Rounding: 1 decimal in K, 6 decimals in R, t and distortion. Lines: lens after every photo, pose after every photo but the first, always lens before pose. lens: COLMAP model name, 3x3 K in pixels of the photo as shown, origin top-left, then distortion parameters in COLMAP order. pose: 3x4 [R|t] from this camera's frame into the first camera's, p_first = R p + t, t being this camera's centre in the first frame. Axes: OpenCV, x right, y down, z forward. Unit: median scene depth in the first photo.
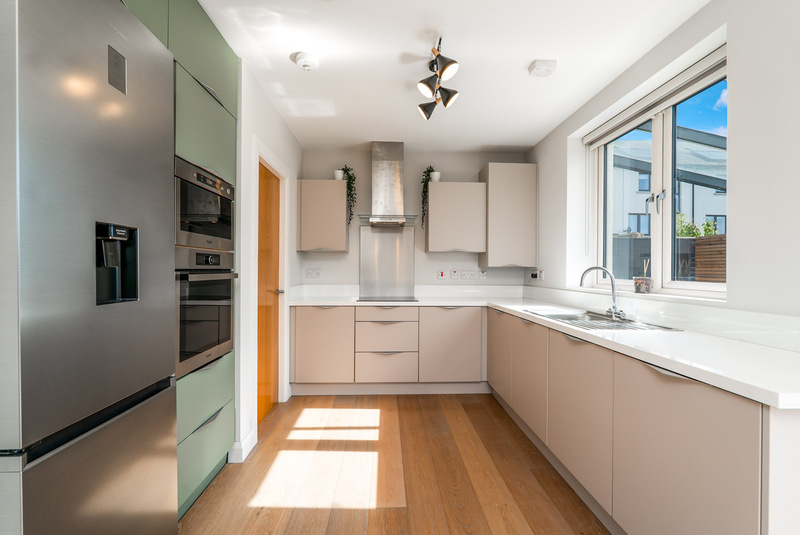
lens RADIAL K [[355.4, 0, 398.2], [0, 355.4, 269.4], [0, 0, 1]] dist [-0.003178, 0.000240]
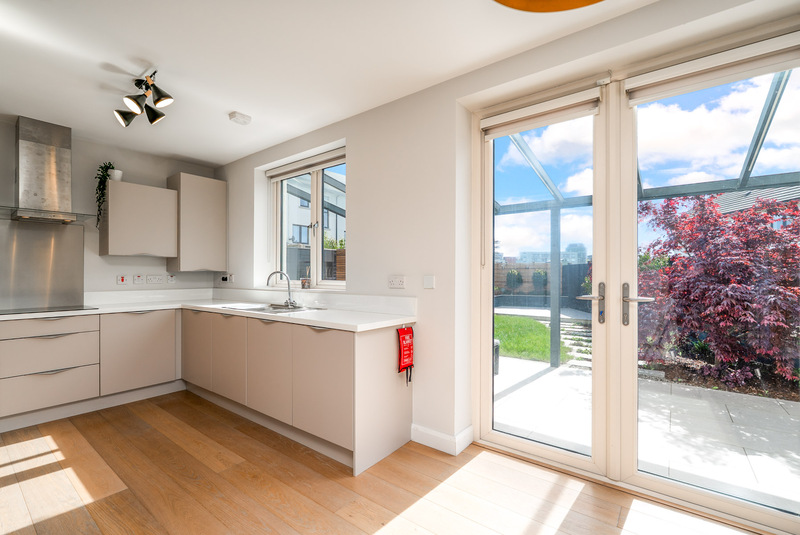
lens RADIAL K [[355.4, 0, 398.2], [0, 355.4, 269.4], [0, 0, 1]] dist [-0.003178, 0.000240]
pose [[0.648960, 0.001366, 0.760821, -0.154094], [0.006212, 0.999956, -0.007094, -0.001592], [-0.760797, 0.009330, 0.648923, -0.208149]]
